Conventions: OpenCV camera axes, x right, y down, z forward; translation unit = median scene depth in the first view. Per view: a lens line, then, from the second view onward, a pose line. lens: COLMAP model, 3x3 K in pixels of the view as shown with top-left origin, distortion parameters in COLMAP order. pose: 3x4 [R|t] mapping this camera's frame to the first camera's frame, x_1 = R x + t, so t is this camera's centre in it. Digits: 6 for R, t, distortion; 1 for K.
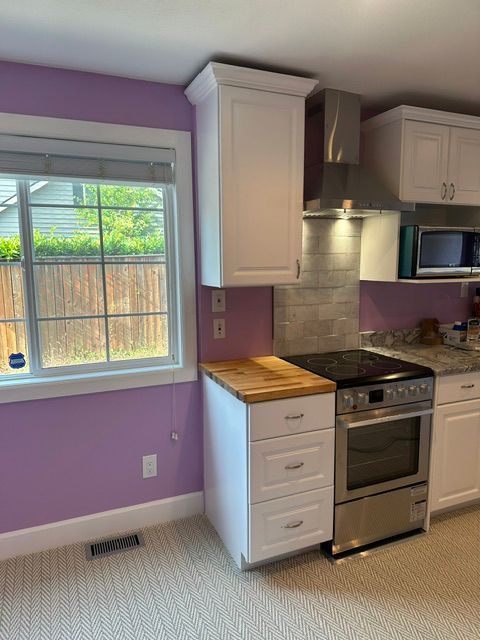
lens RADIAL K [[429.5, 0, 239.8], [0, 429.5, 328.4], [0, 0, 1]] dist [0.006389, 0.001705]
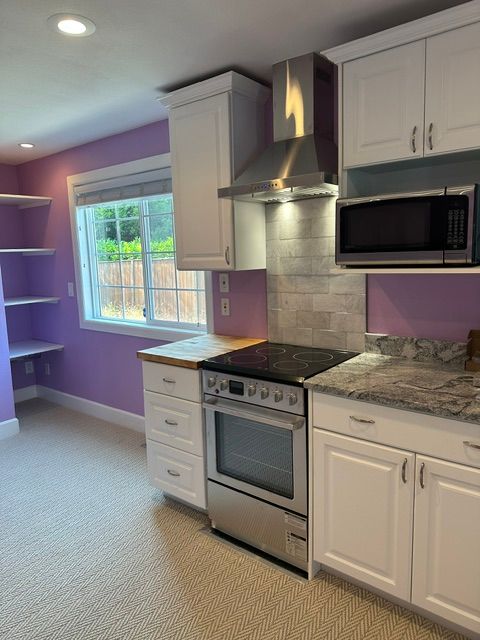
lens RADIAL K [[451.5, 0, 240.0], [0, 451.5, 320.0], [0, 0, 1]] dist [0.035916, -0.058949]
pose [[0.483084, 0.121046, -0.867166, 0.982838], [-0.104045, 0.991316, 0.080414, -0.063610], [0.869370, 0.051377, 0.491484, 0.414708]]
